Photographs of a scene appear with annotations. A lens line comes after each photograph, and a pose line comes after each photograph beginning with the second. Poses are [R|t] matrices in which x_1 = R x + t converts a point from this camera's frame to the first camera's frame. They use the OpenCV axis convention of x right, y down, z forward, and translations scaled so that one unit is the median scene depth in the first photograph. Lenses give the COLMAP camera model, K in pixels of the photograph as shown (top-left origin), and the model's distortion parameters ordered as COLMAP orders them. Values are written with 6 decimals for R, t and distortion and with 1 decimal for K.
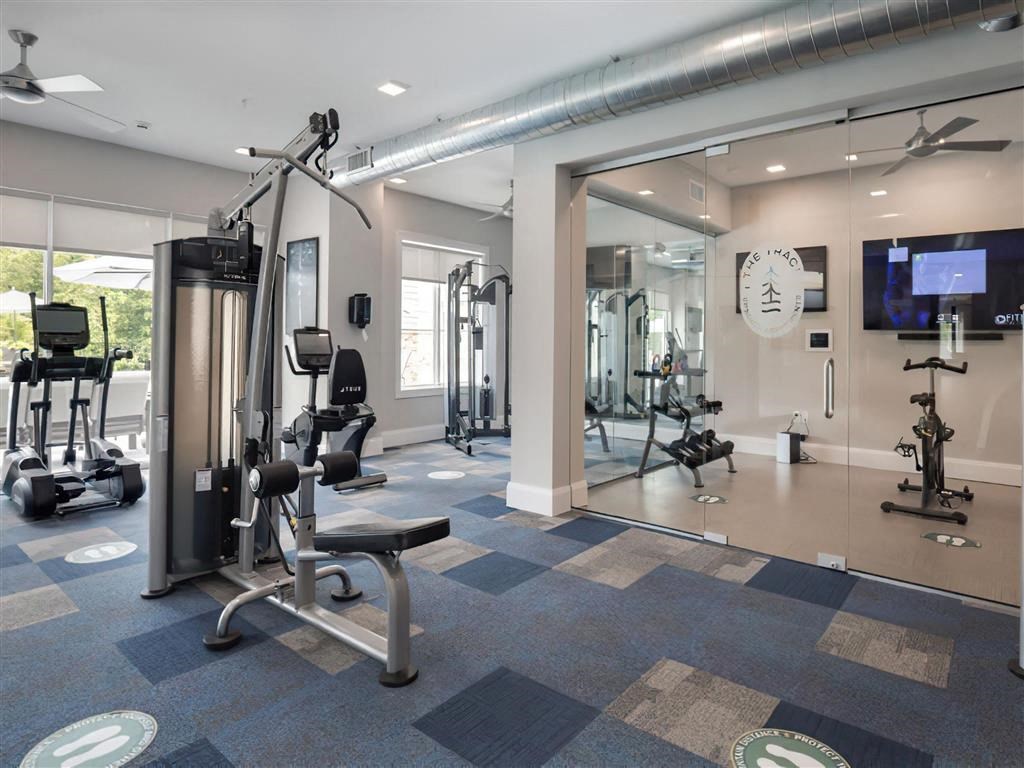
lens RADIAL K [[634.0, 0, 514.6], [0, 634.0, 345.1], [0, 0, 1]] dist [0.000034, 0.000637]
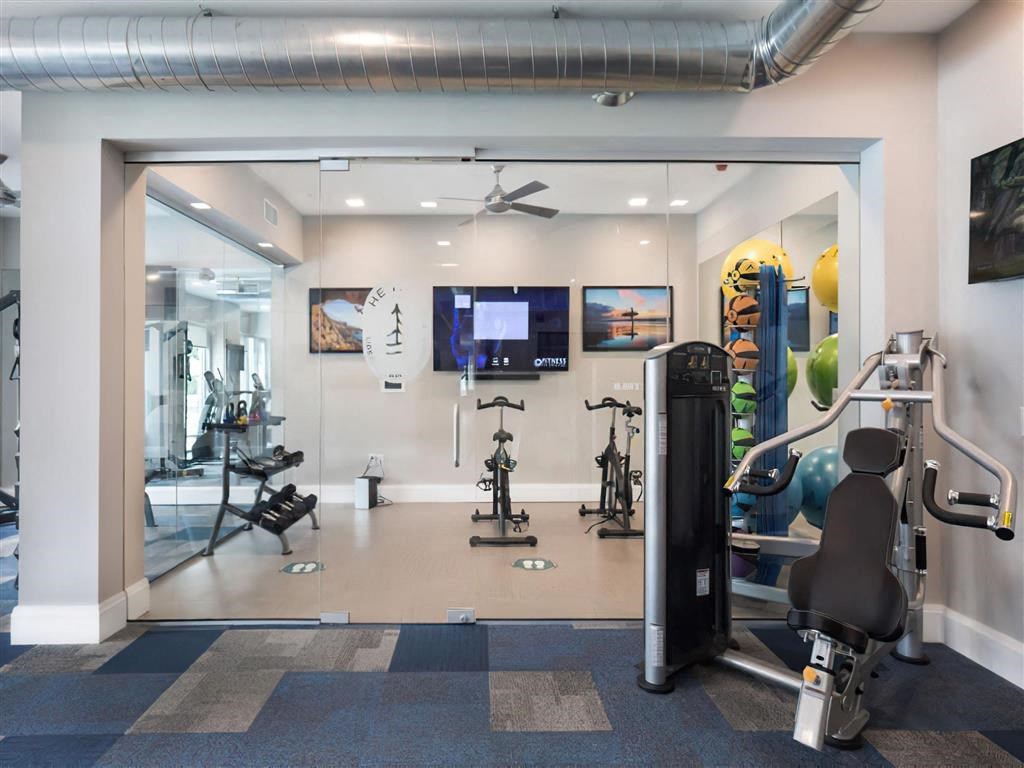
lens RADIAL K [[636.5, 0, 514.1], [0, 636.5, 377.9], [0, 0, 1]] dist [0.004110, 0.001579]
pose [[0.753137, -0.010633, 0.657778, -0.046025], [0.015383, 0.999881, -0.001450, -0.010775], [-0.657684, 0.011211, 0.753211, 0.140619]]
